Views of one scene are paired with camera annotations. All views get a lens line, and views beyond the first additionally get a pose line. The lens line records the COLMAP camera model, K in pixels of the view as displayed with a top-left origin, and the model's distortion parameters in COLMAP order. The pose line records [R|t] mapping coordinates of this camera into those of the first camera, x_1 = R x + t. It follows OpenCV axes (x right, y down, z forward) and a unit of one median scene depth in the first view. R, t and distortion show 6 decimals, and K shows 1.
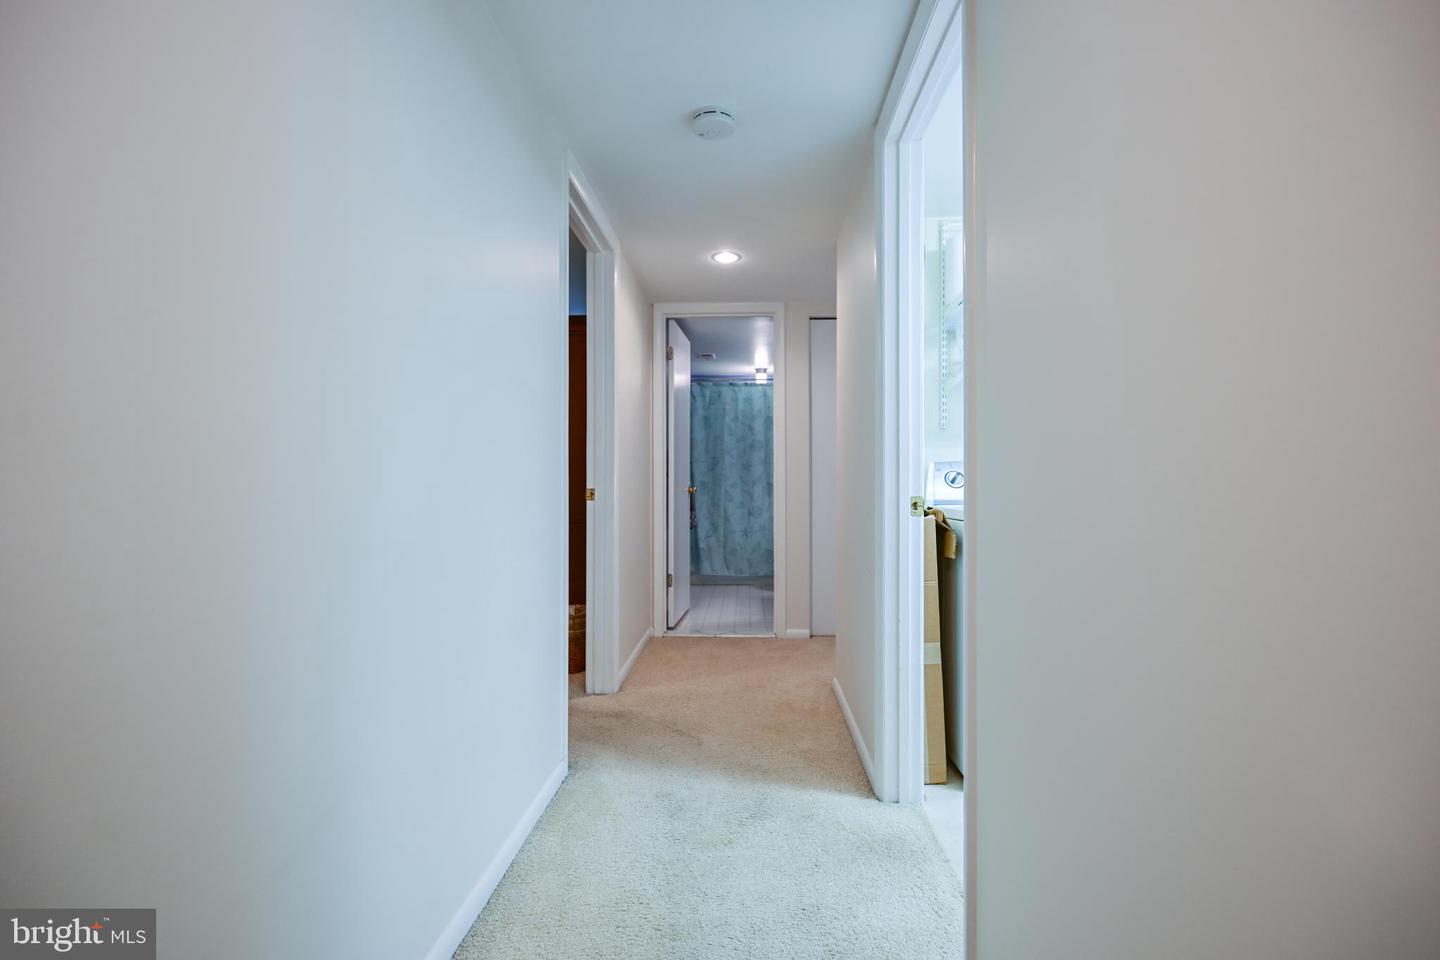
lens RADIAL K [[663.3, 0, 719.7], [0, 663.3, 473.5], [0, 0, 1]] dist [0.000874, -0.000791]
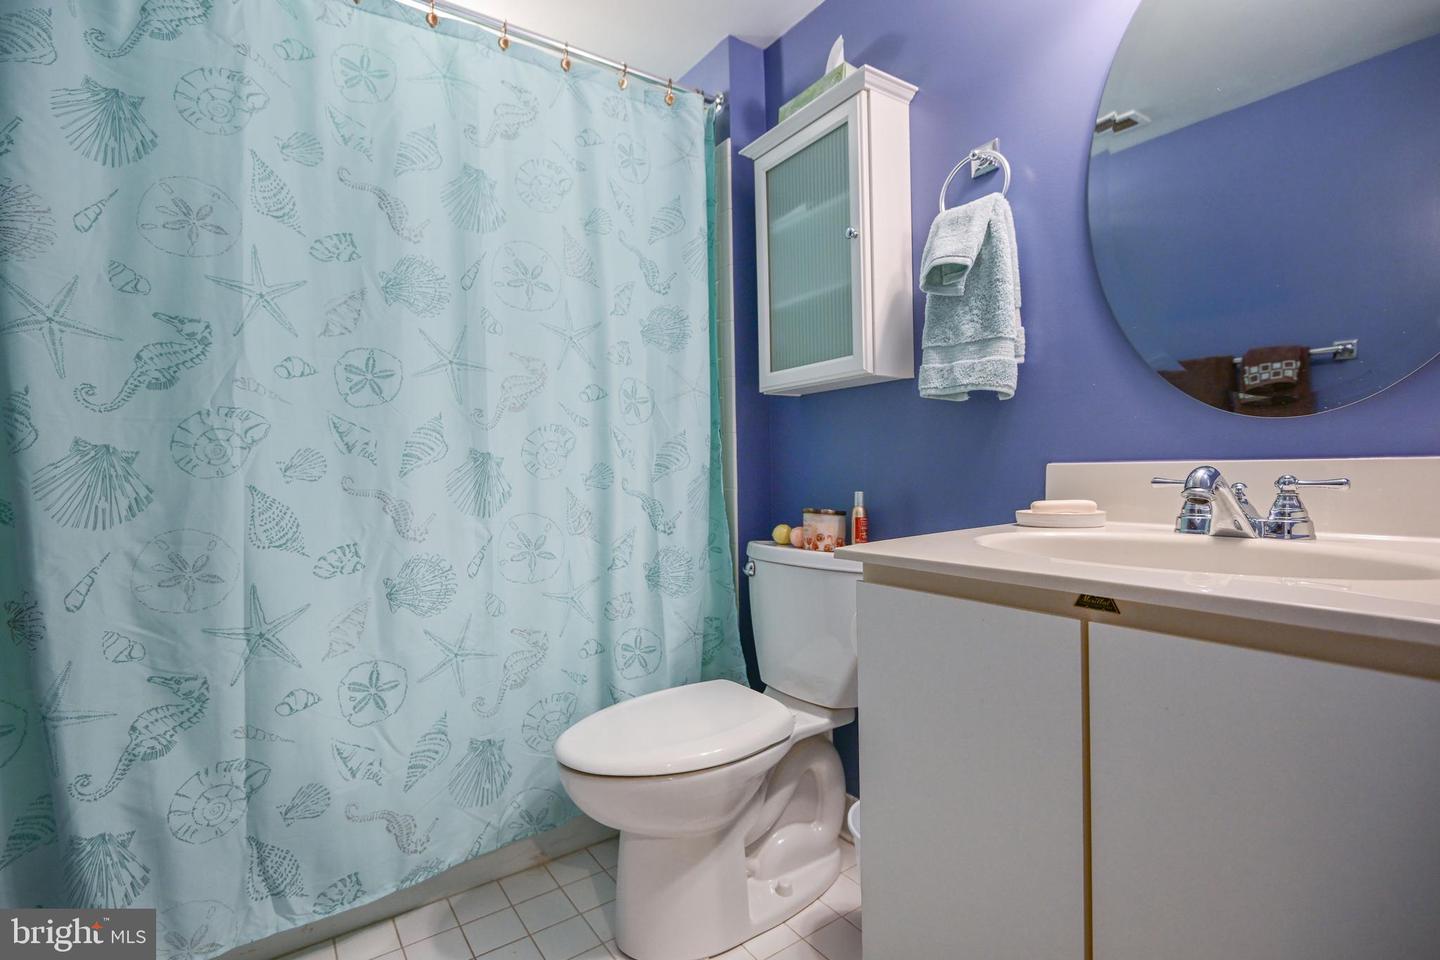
lens RADIAL K [[688.1, 0, 721.5], [0, 688.1, 470.8], [0, 0, 1]] dist [-0.001268, -0.000440]
pose [[0.804283, -0.015669, 0.594040, -0.000337], [0.014440, 0.999872, 0.006824, 0.019706], [-0.594071, 0.003089, 0.804406, 0.756644]]
